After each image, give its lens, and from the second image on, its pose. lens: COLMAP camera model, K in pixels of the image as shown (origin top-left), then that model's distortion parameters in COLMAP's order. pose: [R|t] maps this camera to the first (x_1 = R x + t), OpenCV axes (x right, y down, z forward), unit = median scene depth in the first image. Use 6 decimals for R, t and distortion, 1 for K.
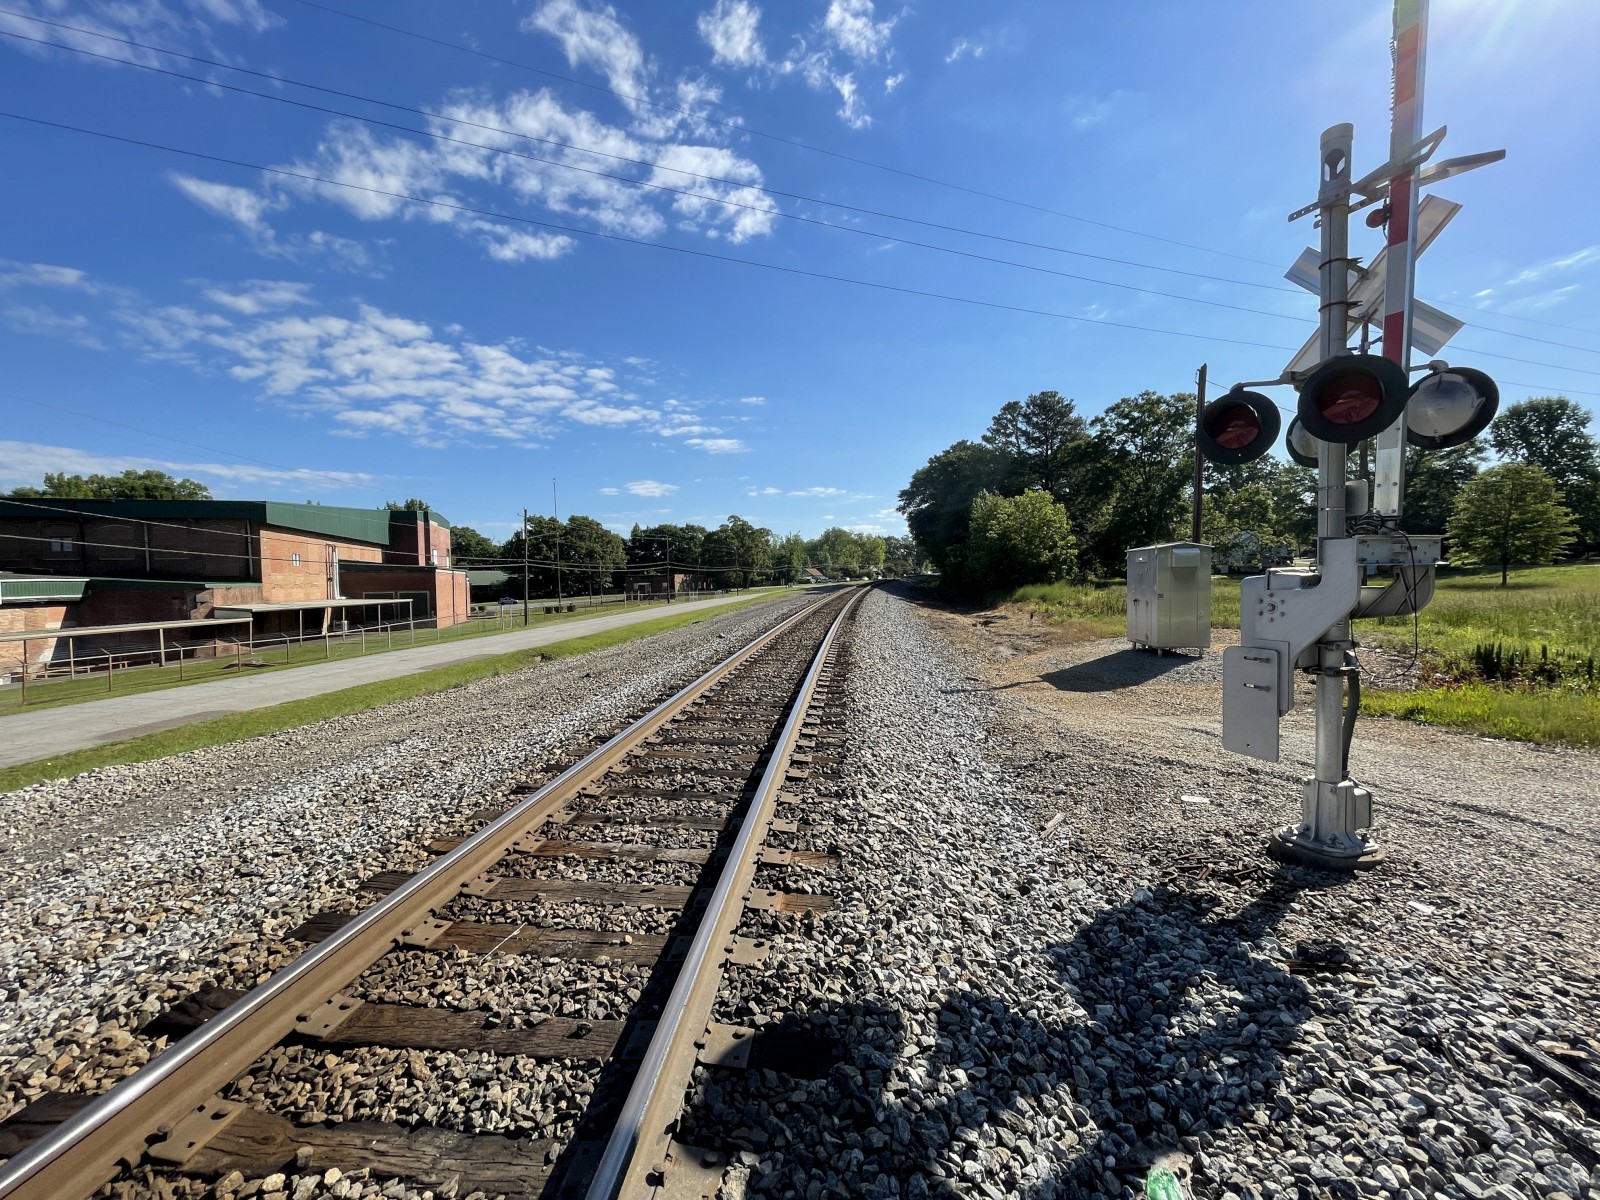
lens RADIAL K [[643.9, 0, 803.1], [0, 643.9, 596.2], [0, 0, 1]] dist [0.000848, -0.001182]
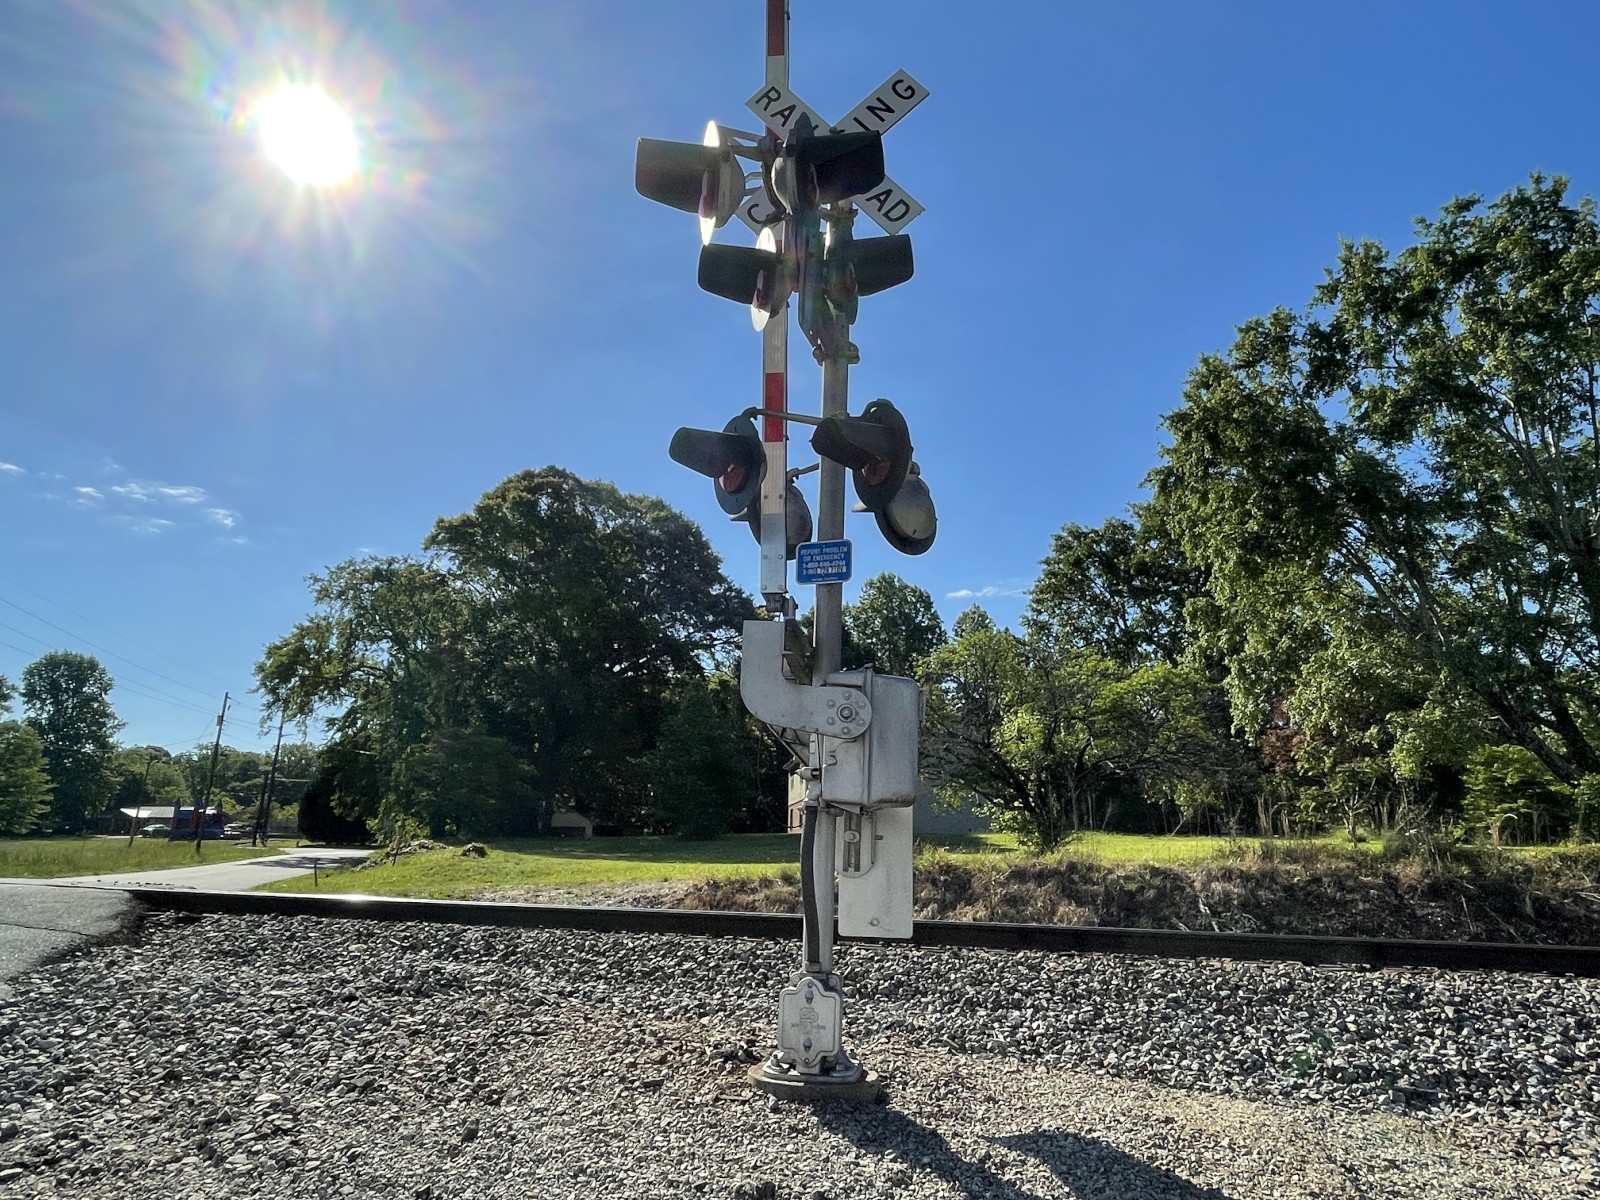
lens RADIAL K [[1017.7, 0, 809.0], [0, 1017.7, 602.7], [0, 0, 1]] dist [-0.000153, -0.001941]
pose [[0.106648, 0.274102, 0.955769, -0.165971], [0.001159, 0.961216, -0.275794, 0.026168], [-0.994296, 0.030521, 0.102194, -0.218918]]
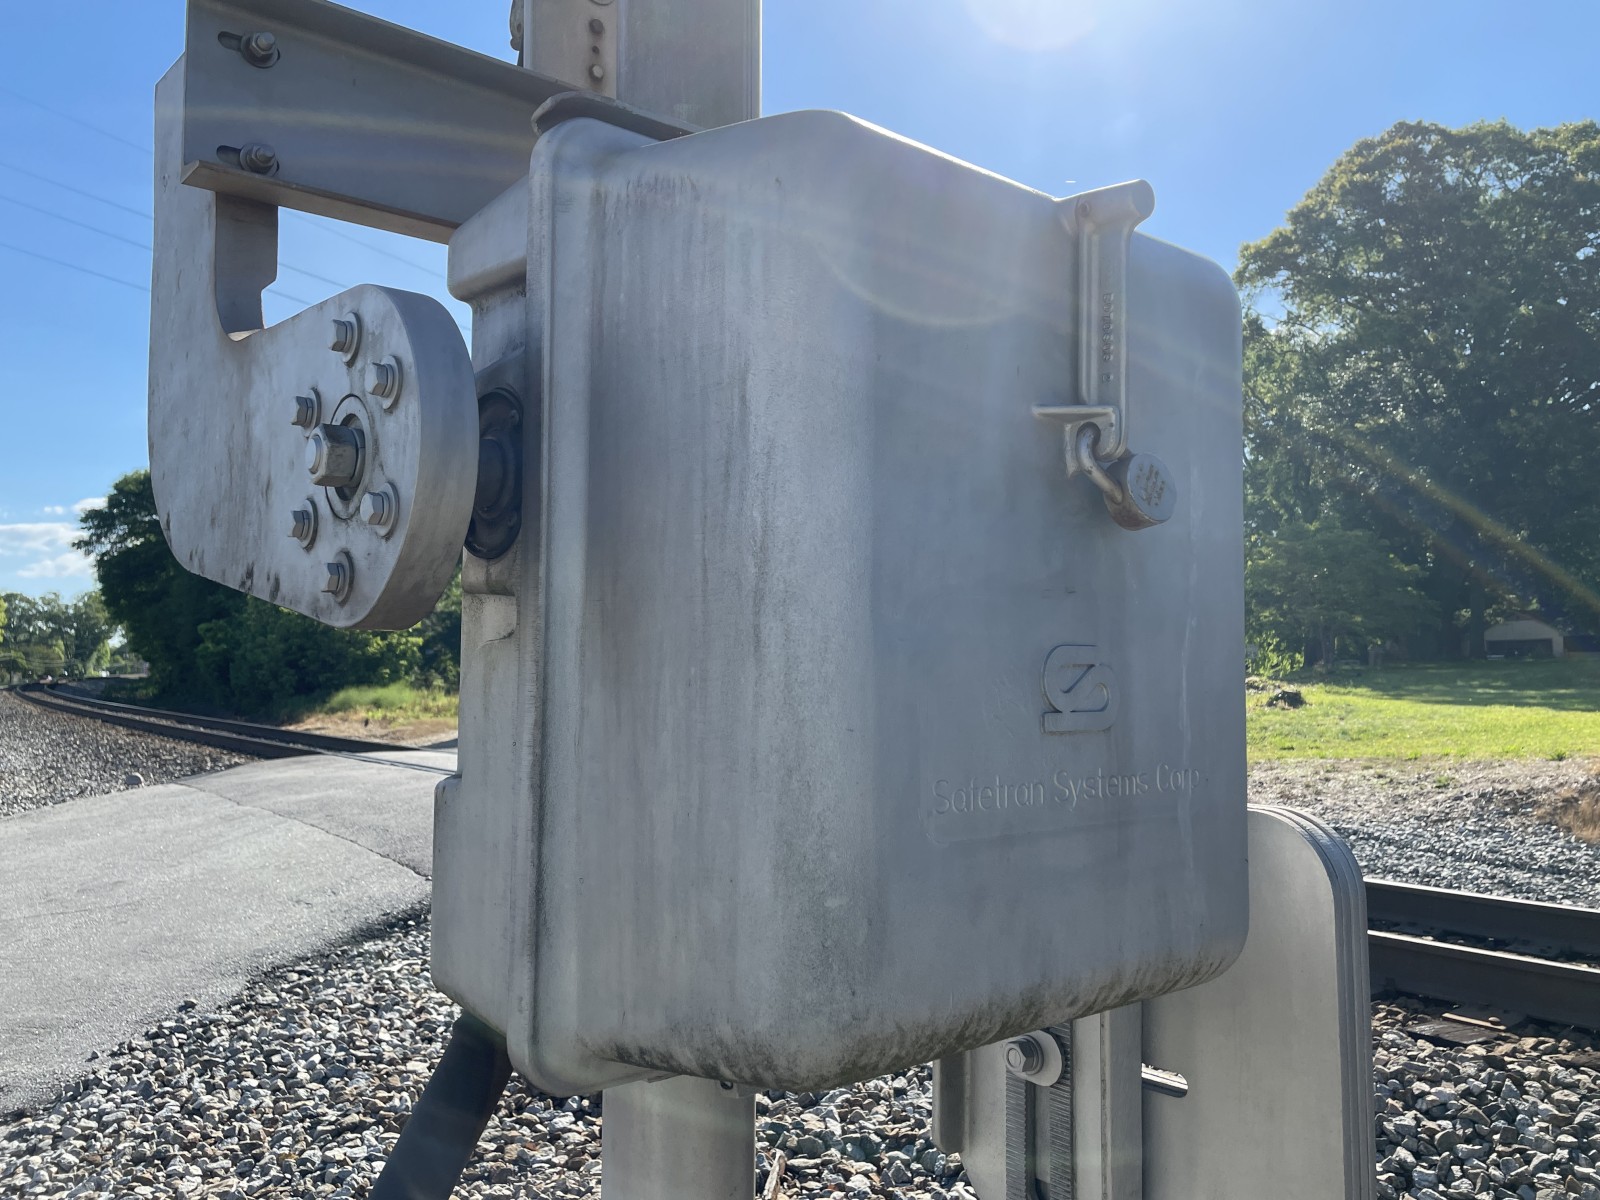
lens RADIAL K [[1265.8, 0, 794.8], [0, 1265.8, 591.7], [0, 0, 1]] dist [0.026639, -0.029473]
pose [[0.765595, 0.066527, 0.639873, -0.107148], [0.002429, 0.994333, -0.106286, 0.018108], [-0.643318, 0.082926, 0.761095, -0.224900]]
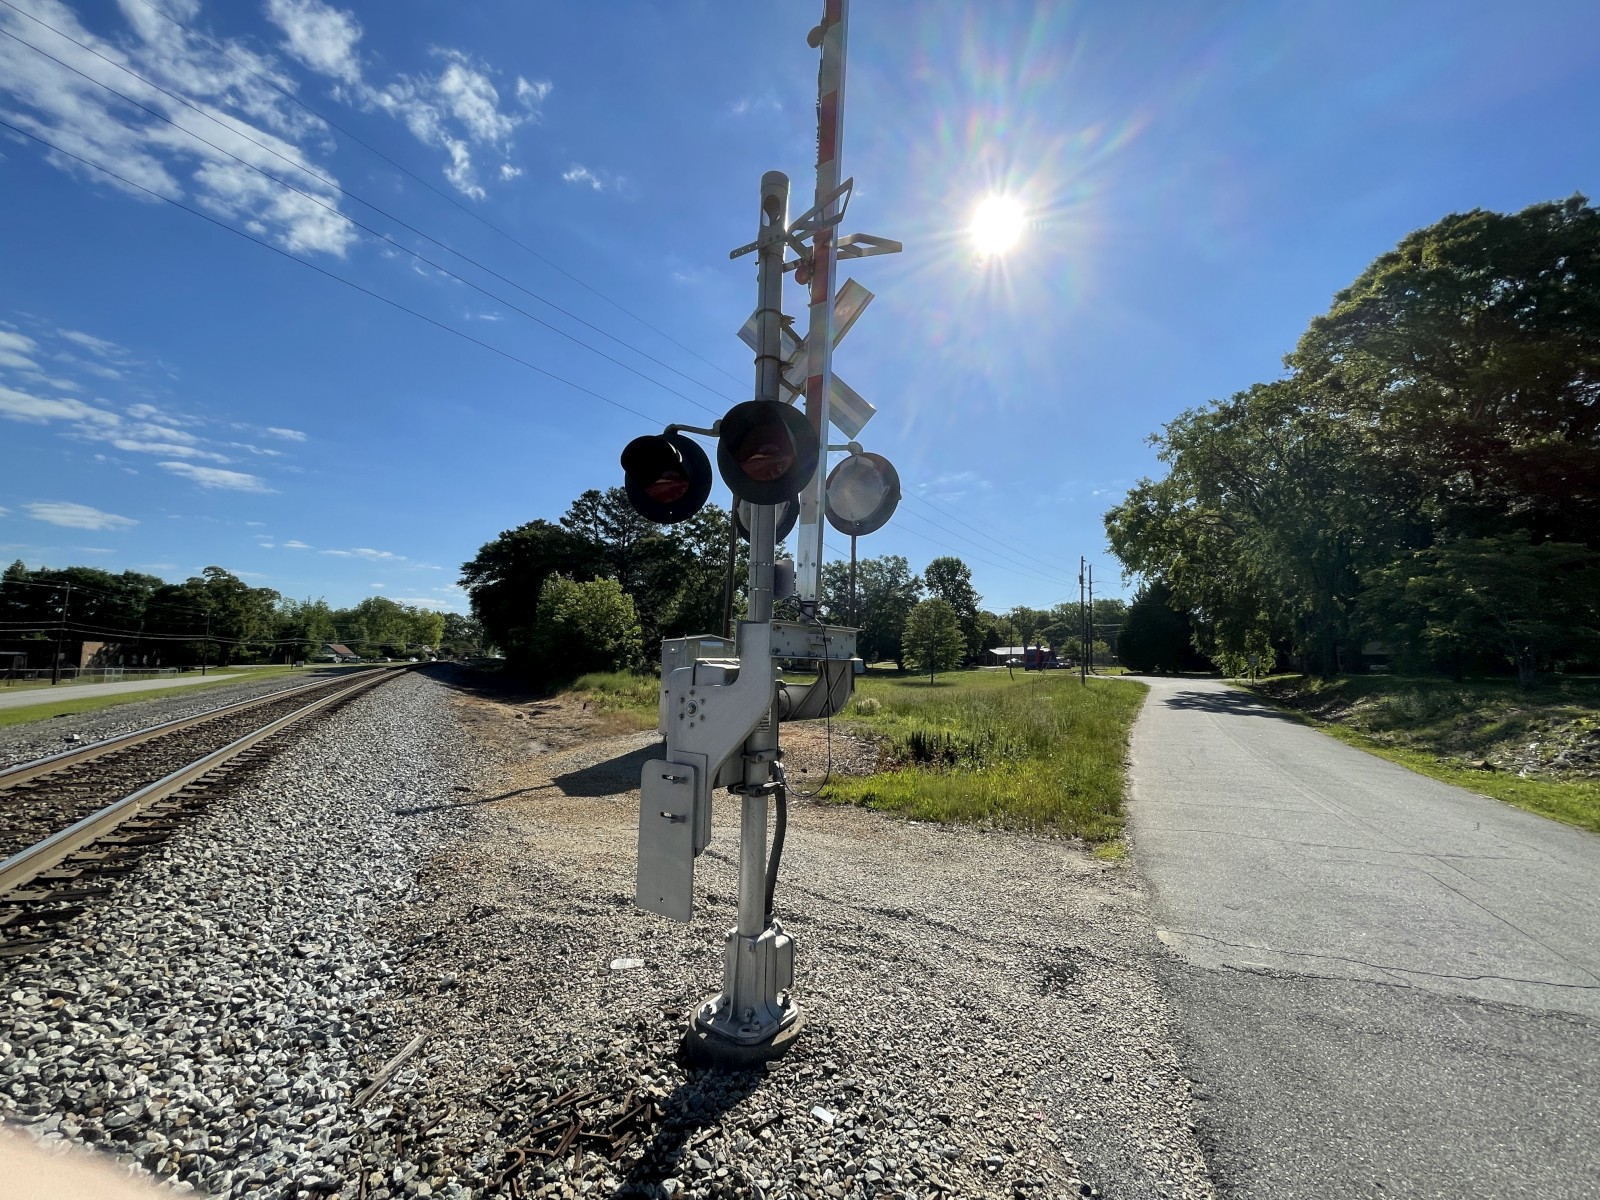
lens RADIAL K [[643.9, 0, 792.6], [0, 643.9, 594.5], [0, 0, 1]] dist [0.000848, -0.001182]
pose [[0.816655, 0.100070, 0.568385, 0.024763], [-0.020789, 0.989314, -0.144310, -0.000580], [-0.576752, 0.106035, 0.810008, 0.019456]]
